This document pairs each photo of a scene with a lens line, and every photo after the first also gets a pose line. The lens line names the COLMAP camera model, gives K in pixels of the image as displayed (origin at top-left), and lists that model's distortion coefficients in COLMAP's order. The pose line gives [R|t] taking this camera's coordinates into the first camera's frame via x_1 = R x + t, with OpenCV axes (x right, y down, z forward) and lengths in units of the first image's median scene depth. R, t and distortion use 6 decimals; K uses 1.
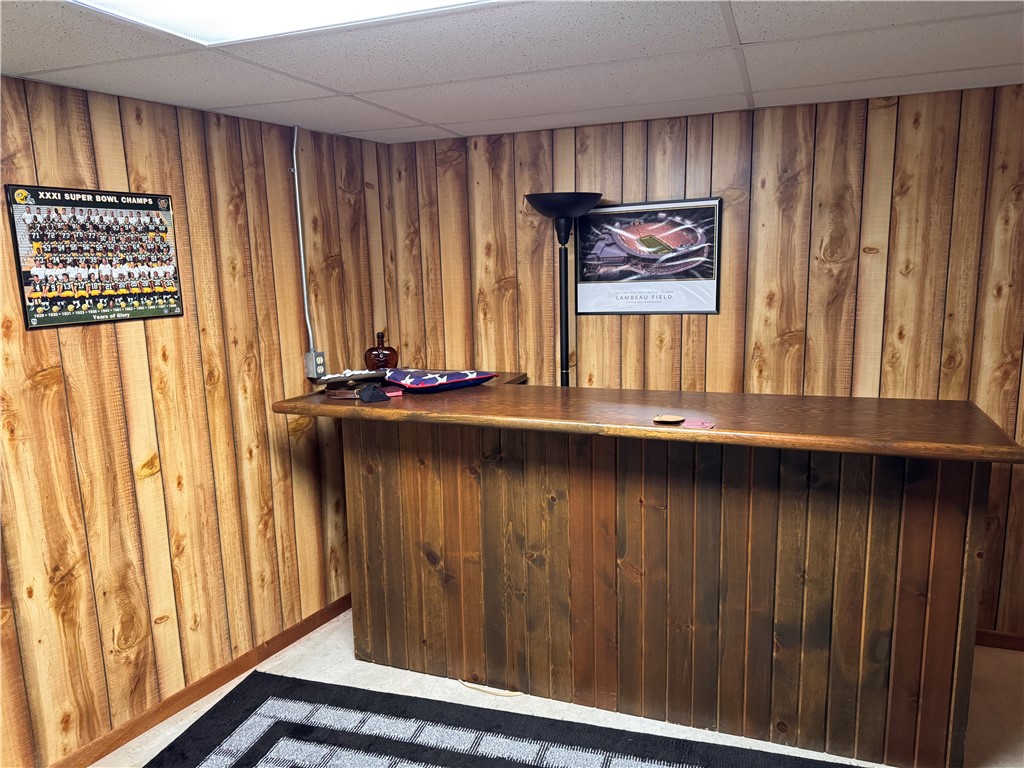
lens RADIAL K [[724.3, 0, 512.0], [0, 724.3, 384.0], [0, 0, 1]] dist [0.100294, -0.125933]
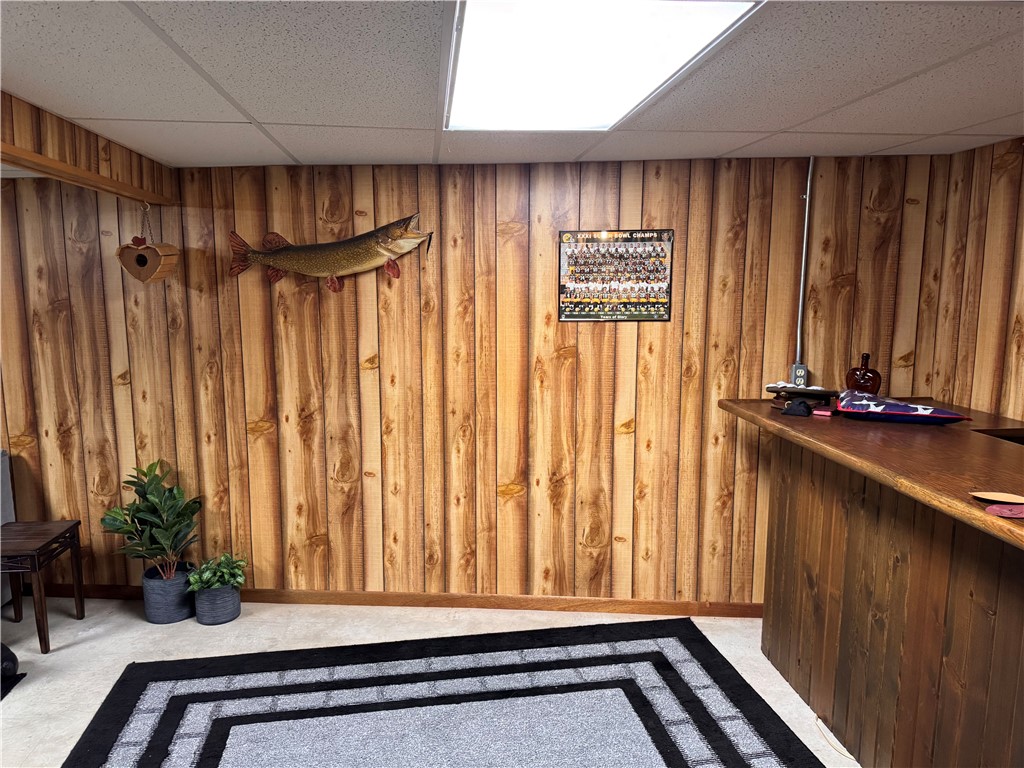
lens RADIAL K [[717.7, 0, 507.5], [0, 717.7, 380.3], [0, 0, 1]] dist [0.142809, -0.192945]
pose [[0.453178, 0.146689, -0.879268, 0.586383], [-0.160796, 0.983640, 0.081226, -0.048213], [0.876798, 0.104573, 0.469350, 0.157843]]
